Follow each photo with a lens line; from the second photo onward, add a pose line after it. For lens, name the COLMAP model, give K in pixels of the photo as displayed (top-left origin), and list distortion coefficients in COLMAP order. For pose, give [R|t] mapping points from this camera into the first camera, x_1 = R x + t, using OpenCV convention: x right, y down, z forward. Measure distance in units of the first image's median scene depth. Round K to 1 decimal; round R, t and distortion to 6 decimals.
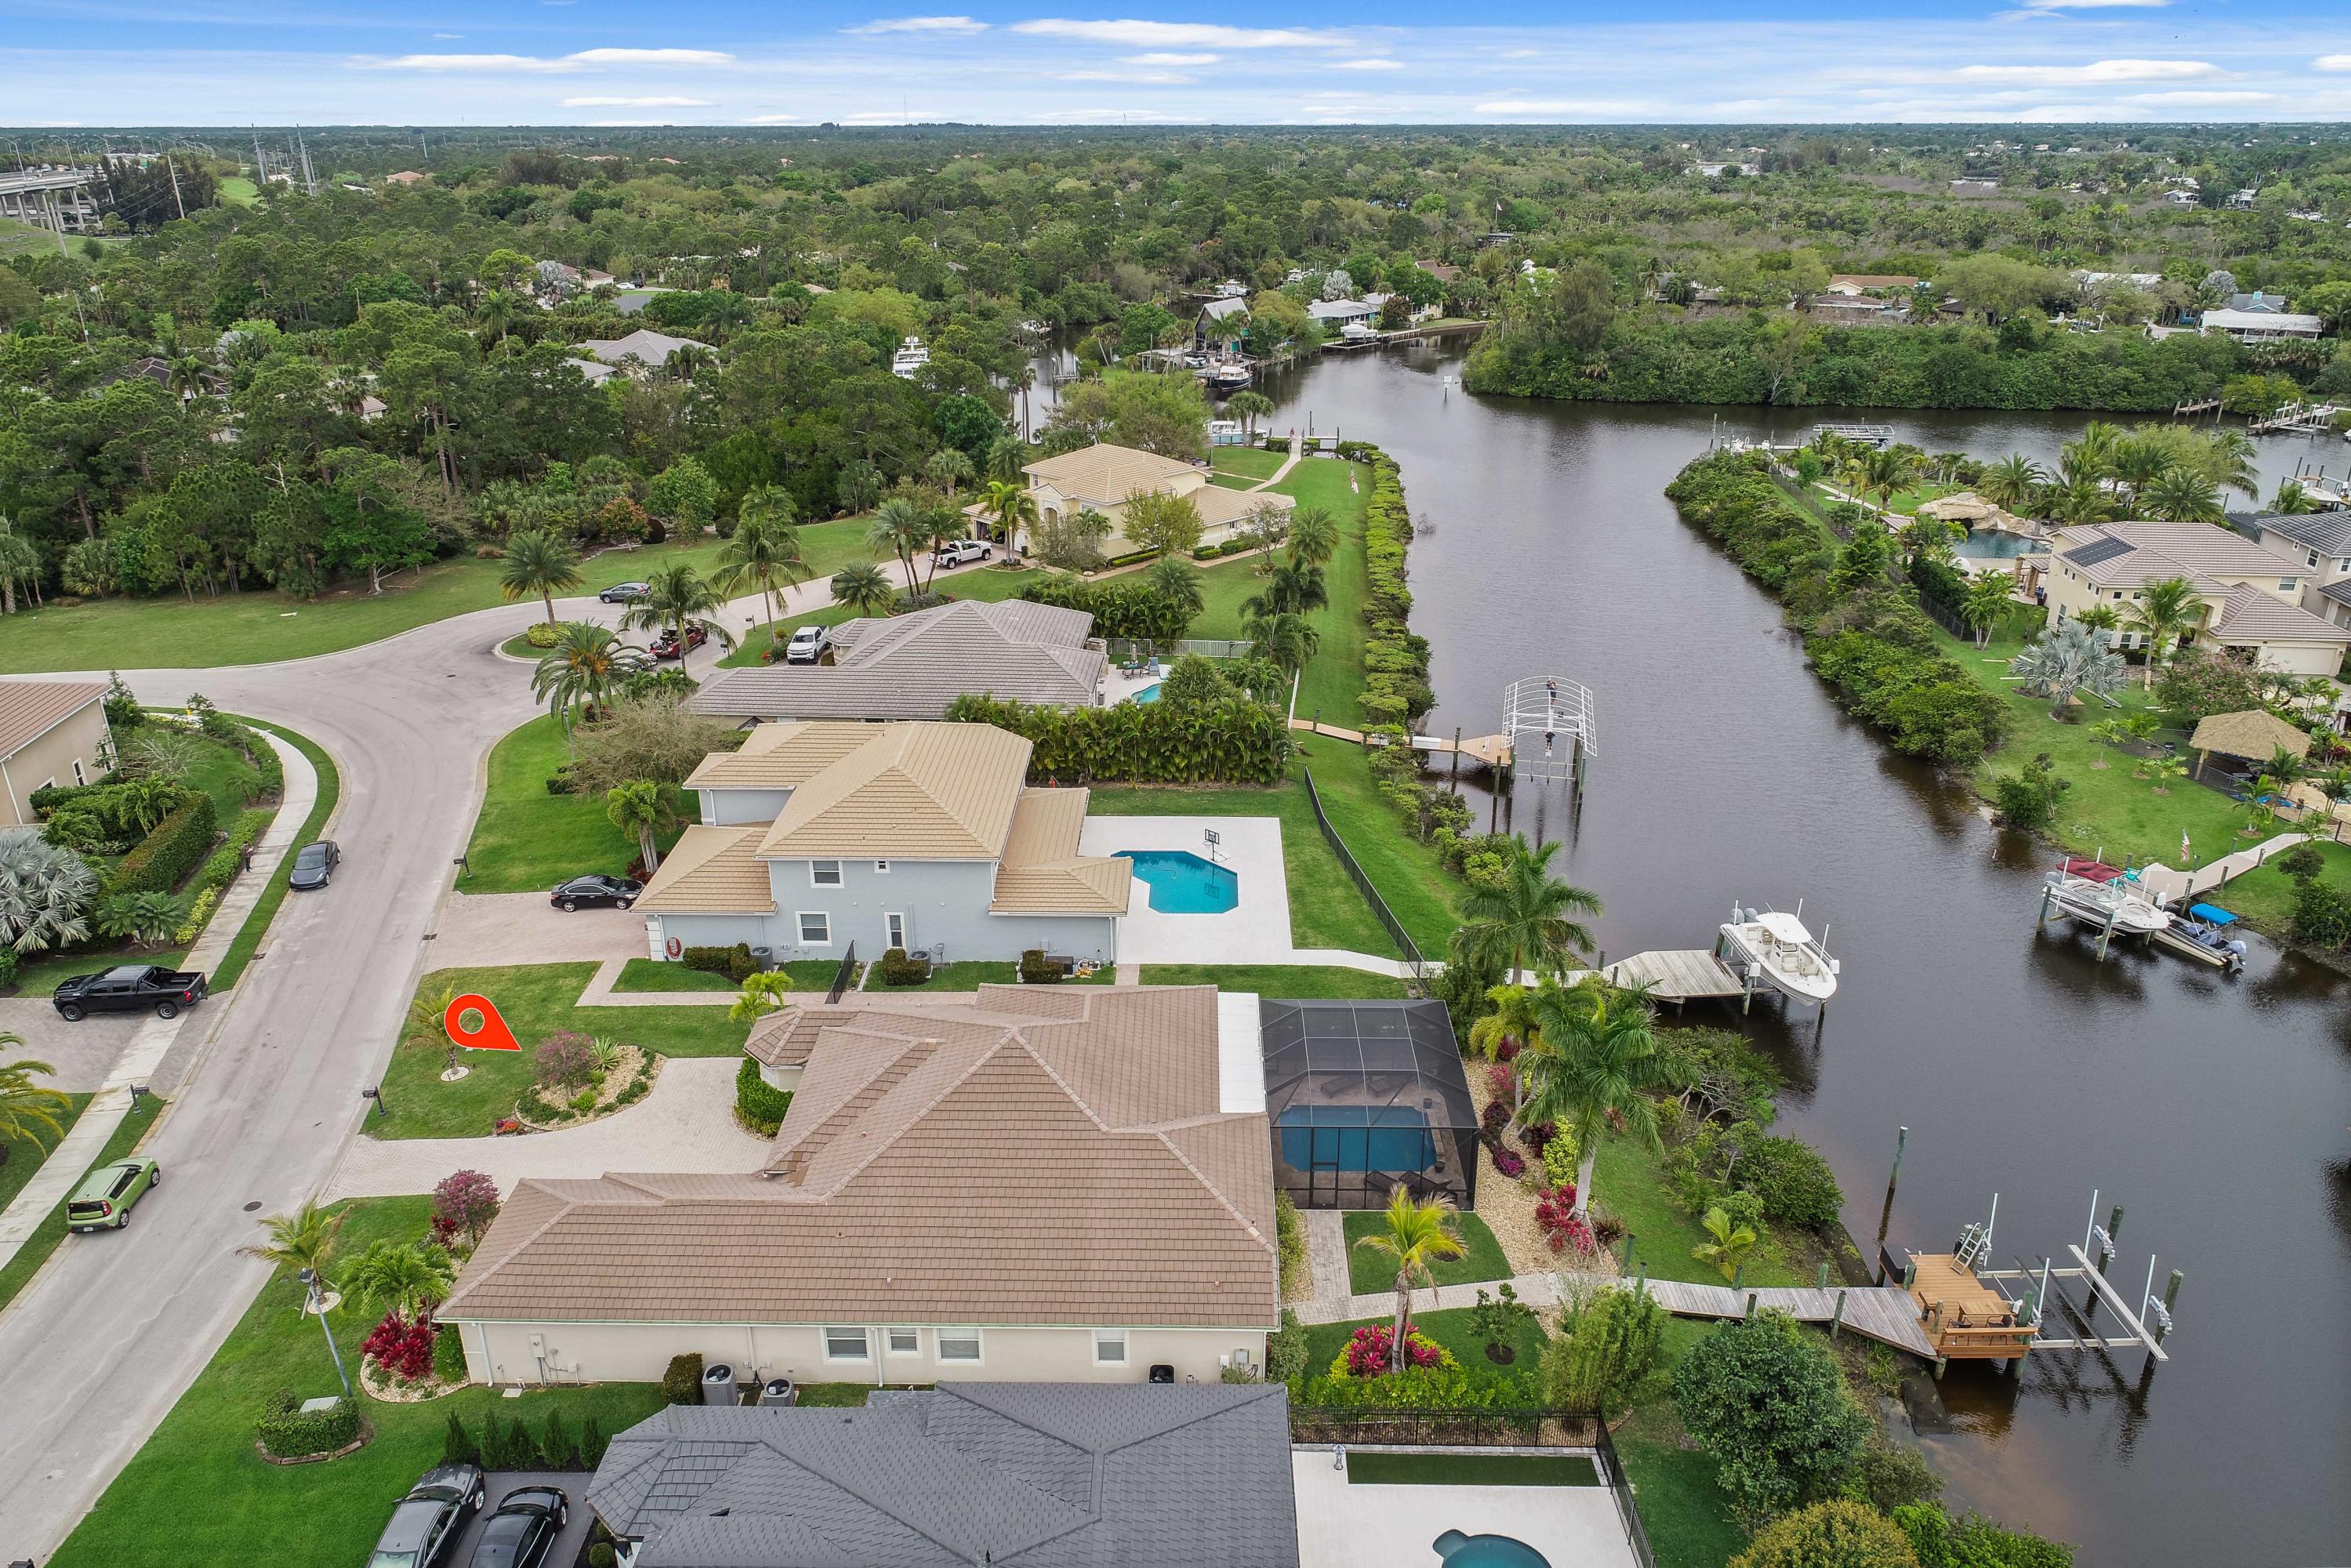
lens RADIAL K [[1582.1, 0, 1171.4], [0, 1582.1, 785.5], [0, 0, 1]] dist [-0.001069, -0.000221]
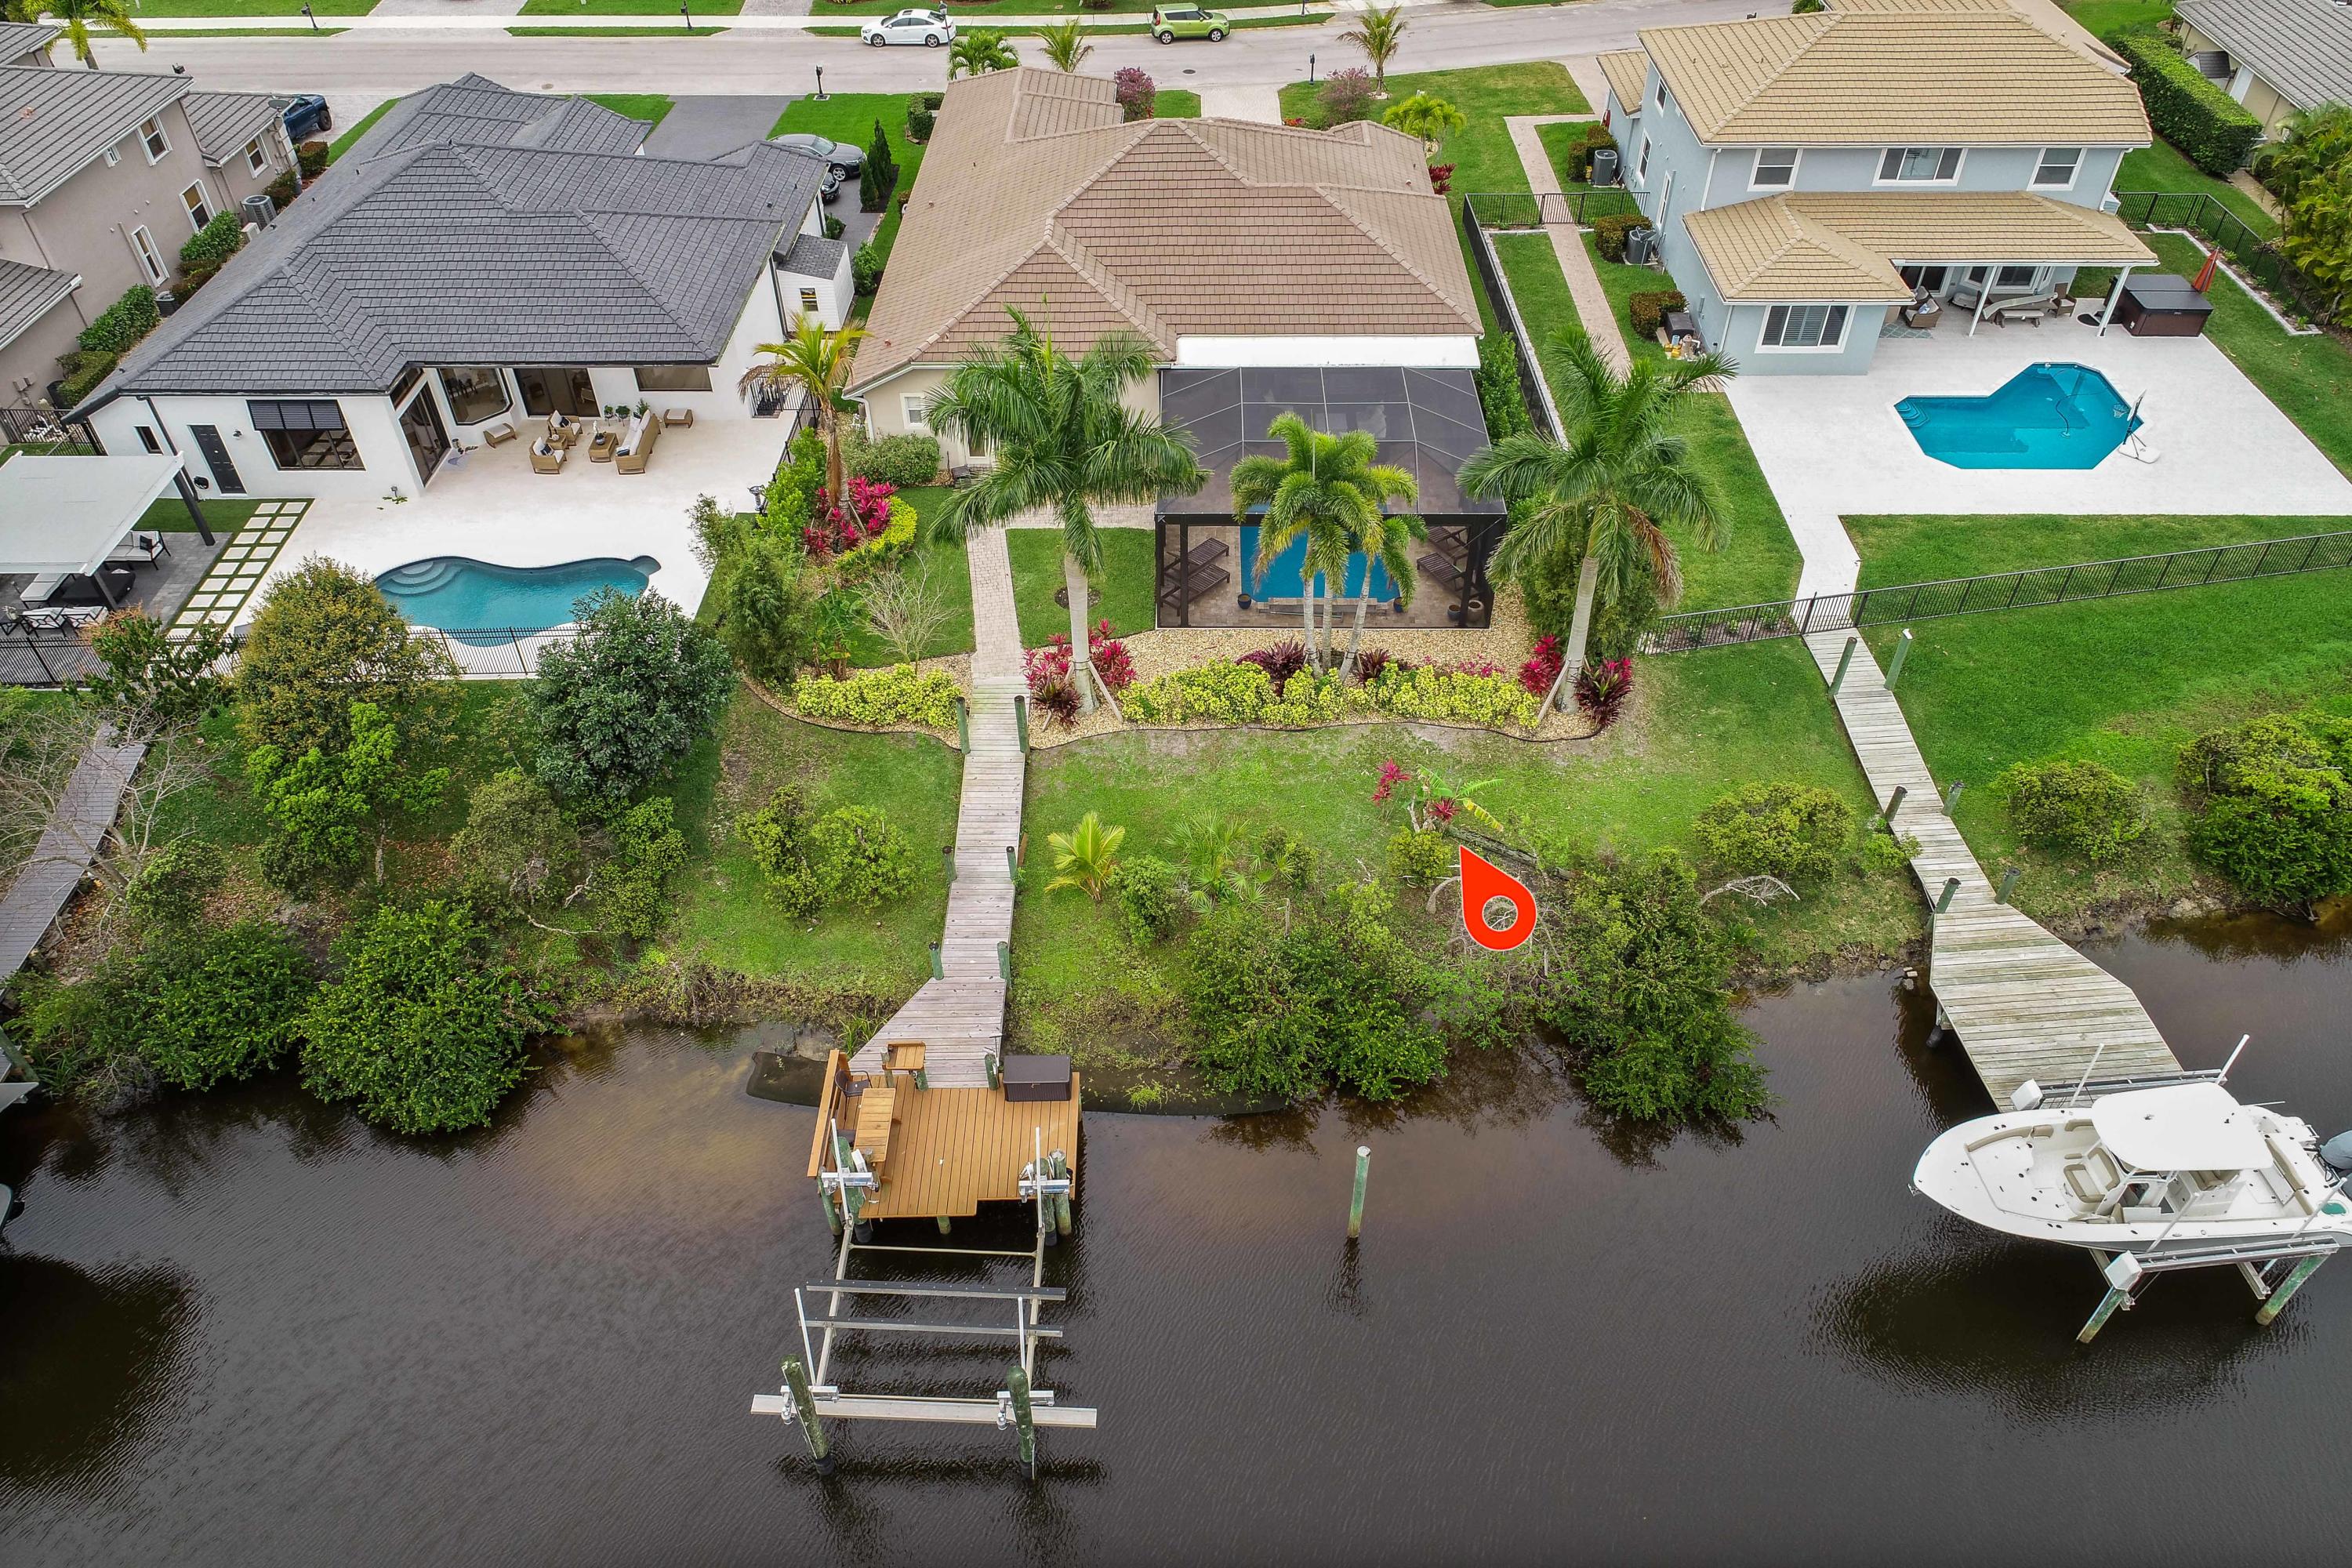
lens RADIAL K [[1582.7, 0, 1171.9], [0, 1582.7, 785.5], [0, 0, 1]] dist [-0.001069, -0.000221]
pose [[-0.000022, 0.677956, -0.735102, 0.554718], [-0.374171, 0.681699, 0.628715, -0.104984], [0.927360, 0.275067, 0.253657, 0.590451]]
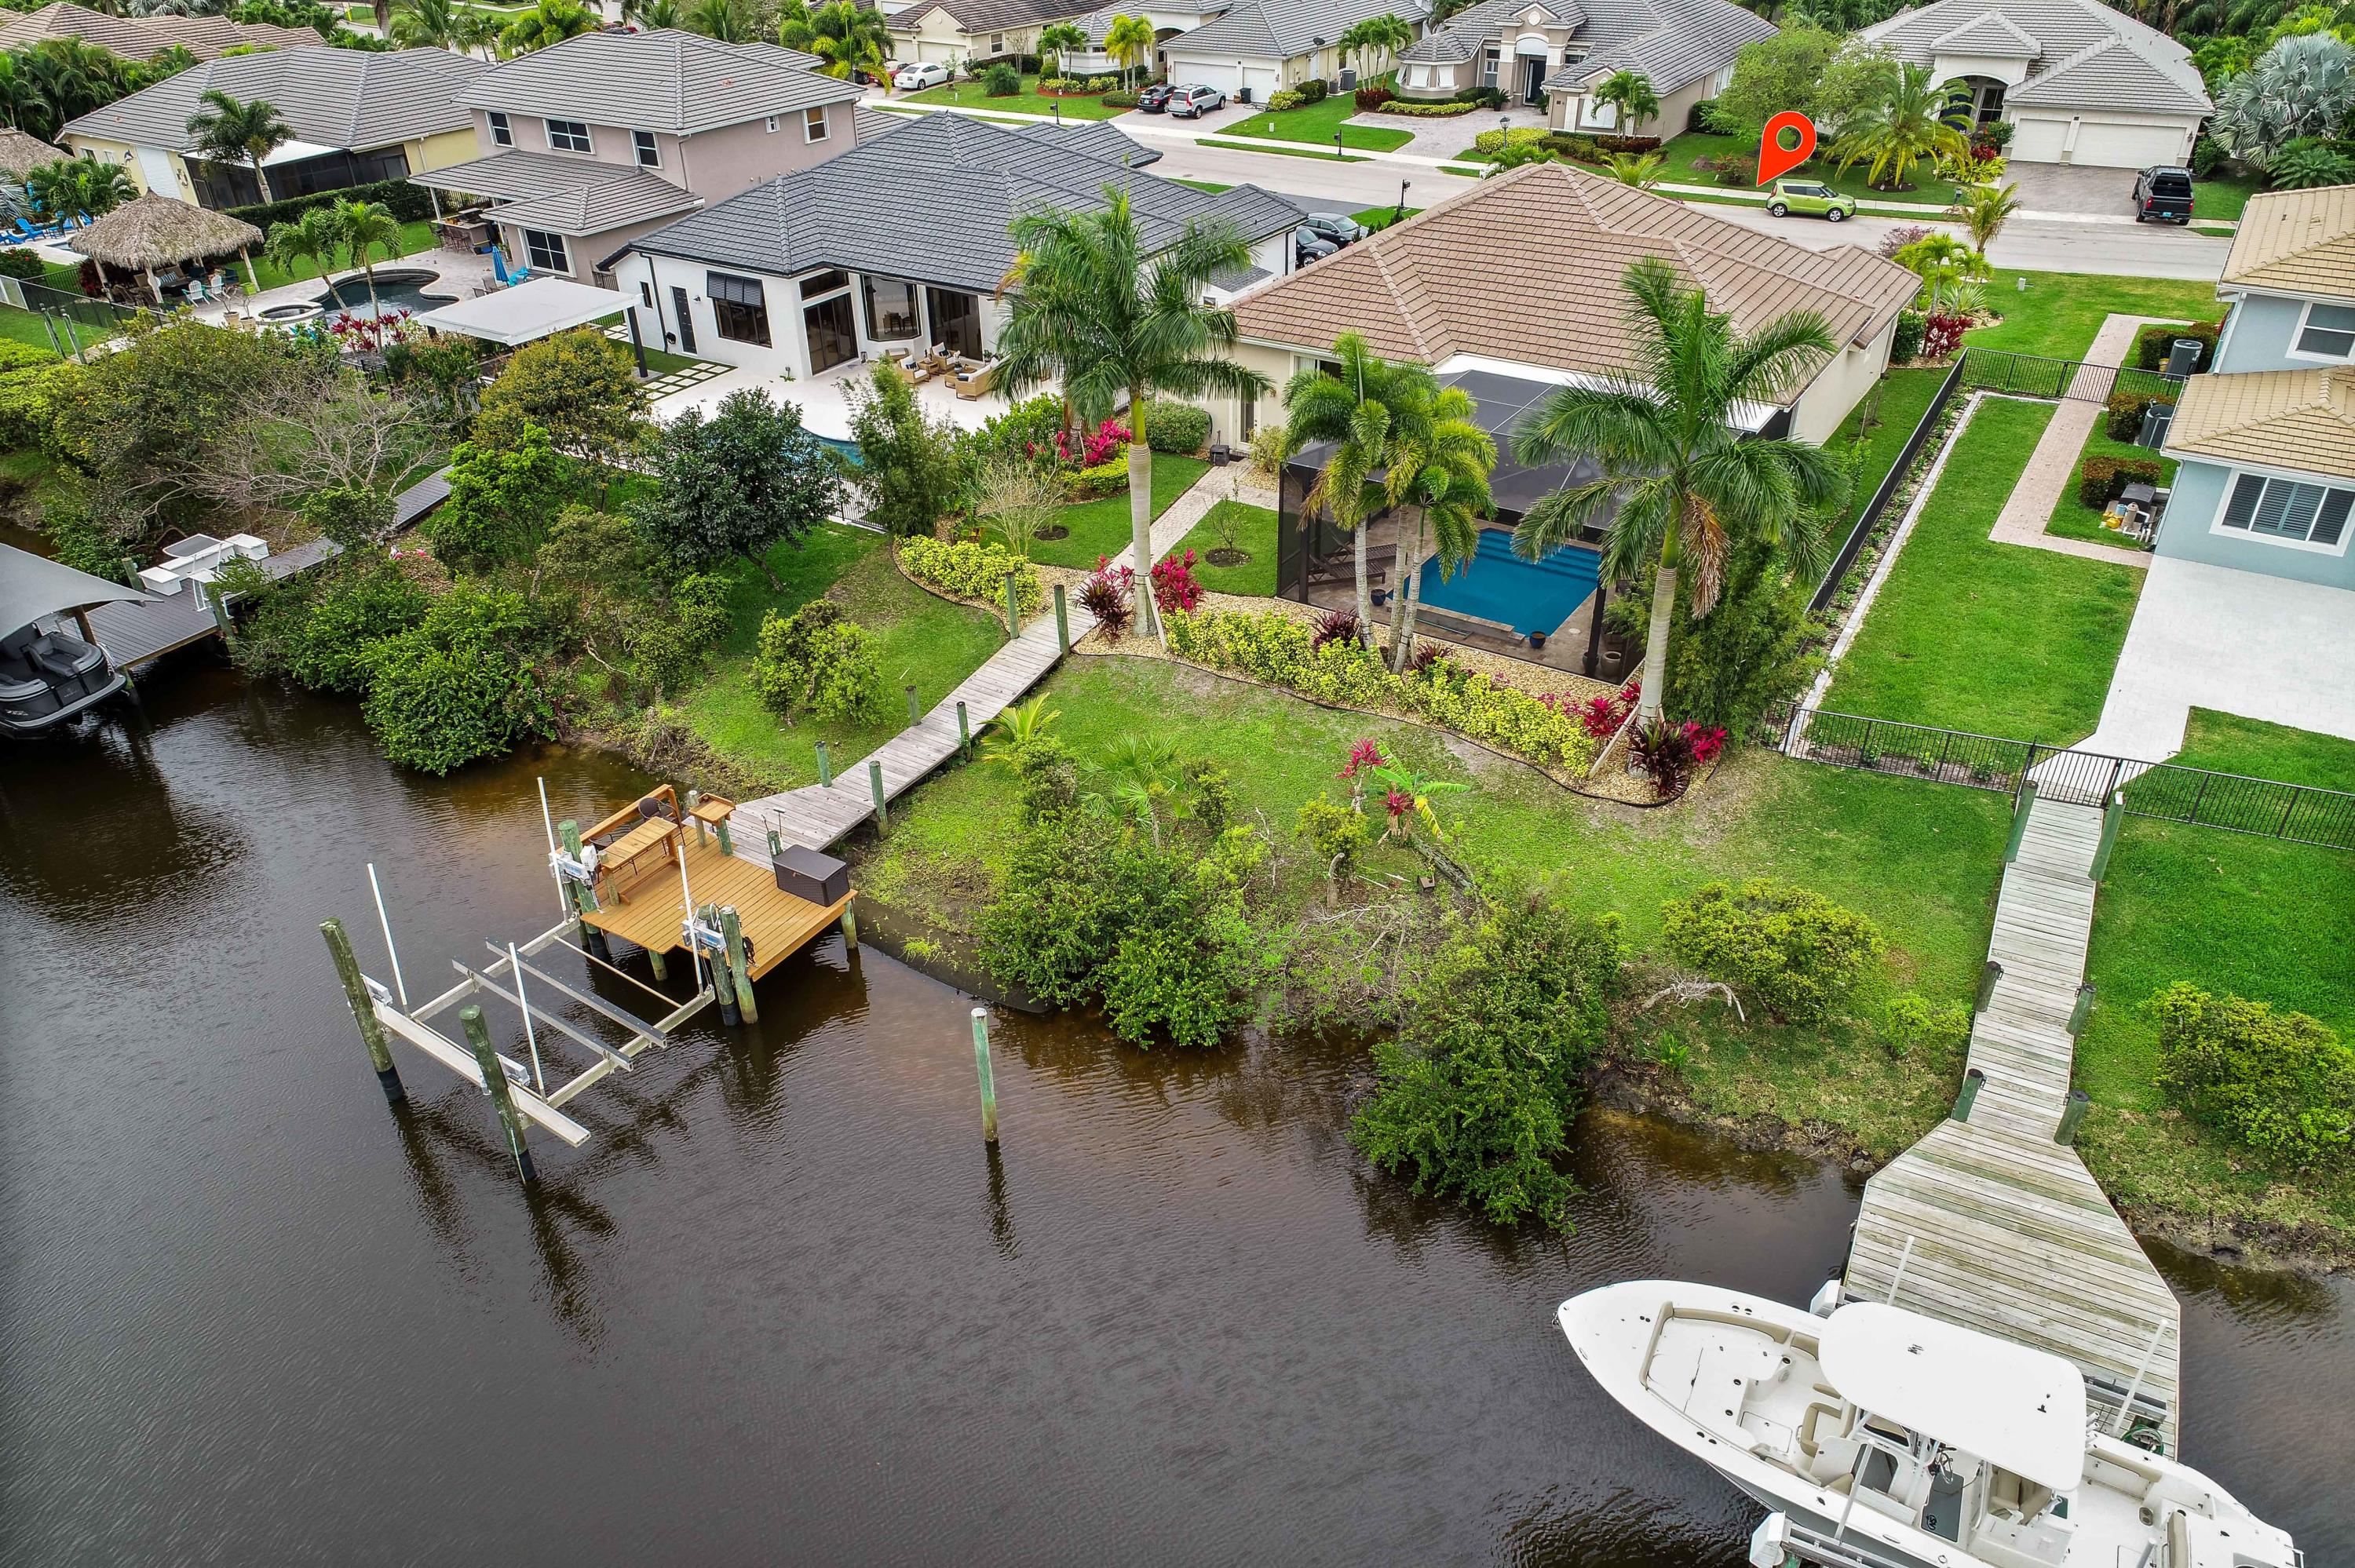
lens RADIAL K [[1584.5, 0, 1173.4], [0, 1584.5, 785.5], [0, 0, 1]] dist [-0.001069, -0.000221]
pose [[-0.528155, 0.463653, -0.711392, 0.526918], [-0.310430, 0.674354, 0.669984, -0.088614], [0.790370, 0.574693, -0.212232, 0.816429]]
